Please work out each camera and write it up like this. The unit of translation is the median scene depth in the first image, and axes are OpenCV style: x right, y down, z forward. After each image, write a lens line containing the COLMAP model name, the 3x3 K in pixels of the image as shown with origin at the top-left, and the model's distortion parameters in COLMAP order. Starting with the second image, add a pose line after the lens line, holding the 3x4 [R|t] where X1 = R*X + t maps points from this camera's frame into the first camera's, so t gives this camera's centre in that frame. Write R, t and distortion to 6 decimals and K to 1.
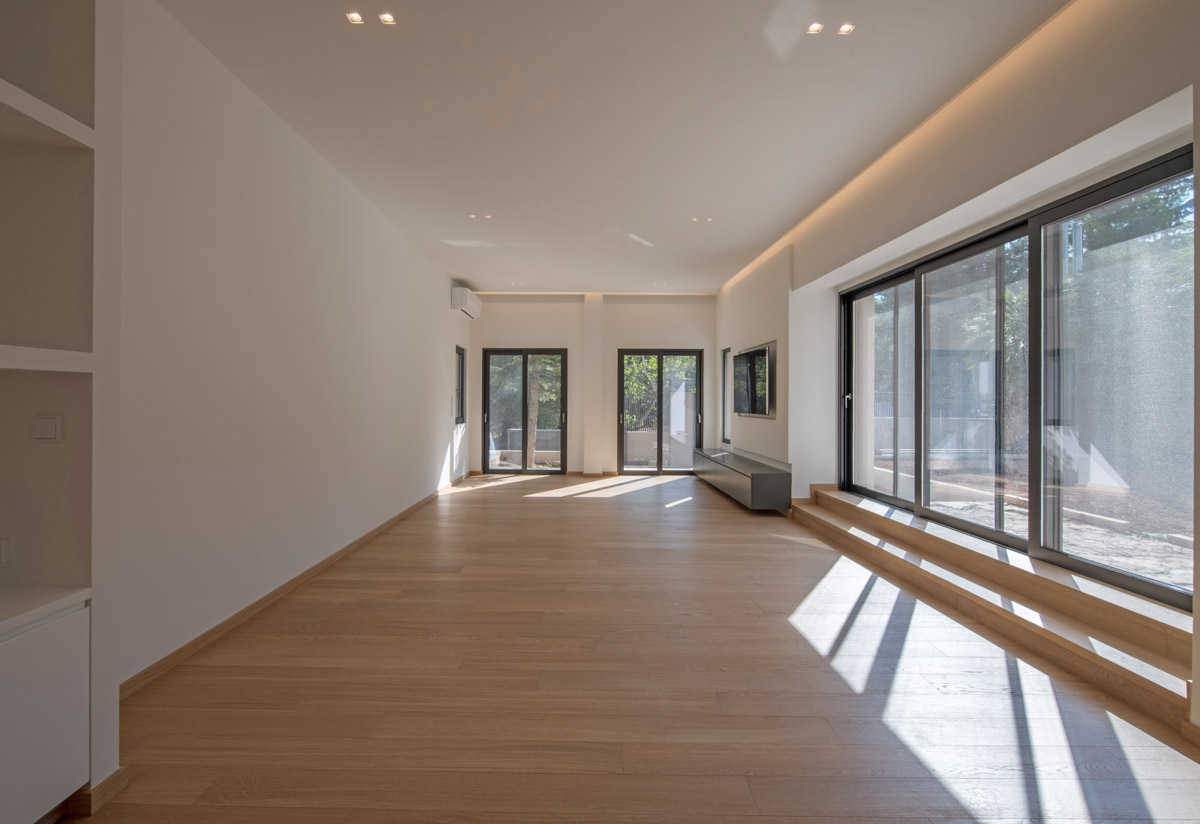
lens RADIAL K [[535.7, 0, 600.0], [0, 535.7, 412.0], [0, 0, 1]] dist [-0.001376, -0.001017]
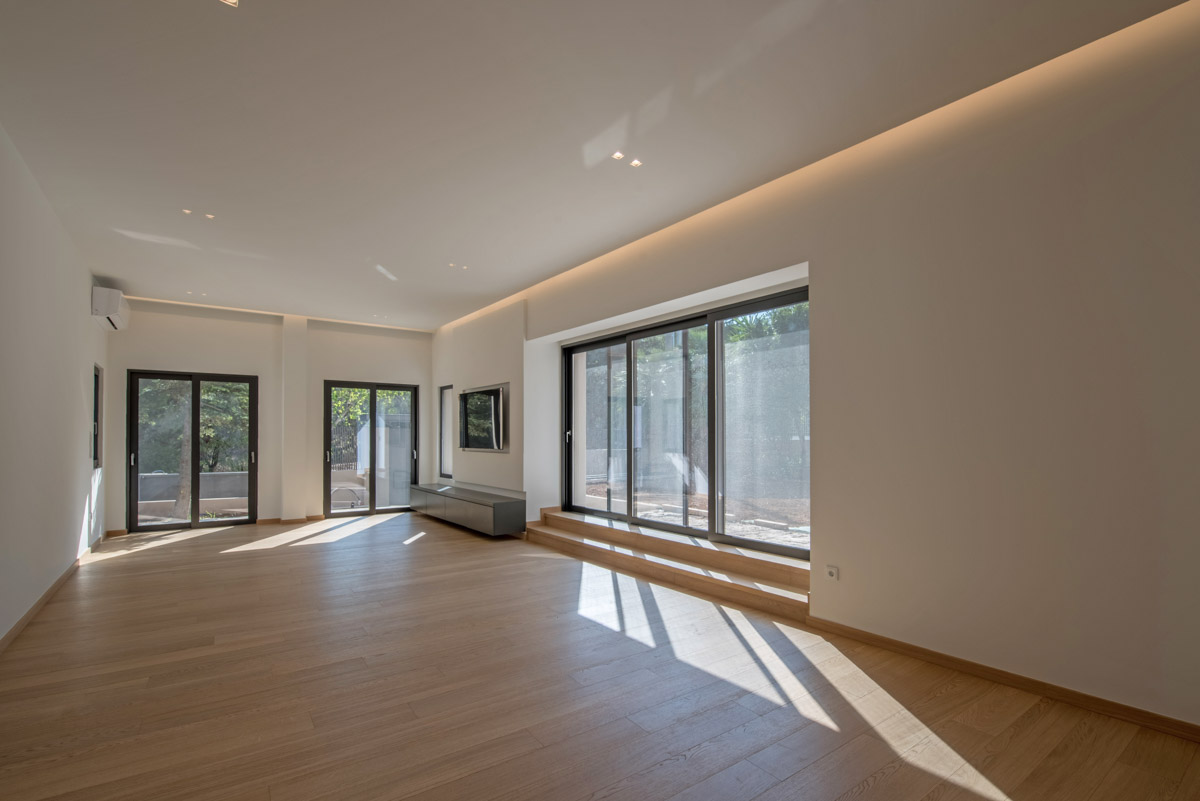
lens RADIAL K [[536.8, 0, 600.1], [0, 536.8, 442.4], [0, 0, 1]] dist [-0.011342, -0.000490]
pose [[0.809842, -0.009017, 0.586579, -0.174854], [0.014914, 0.999875, -0.005221, 0.000281], [-0.586458, 0.012977, 0.809875, -0.017094]]
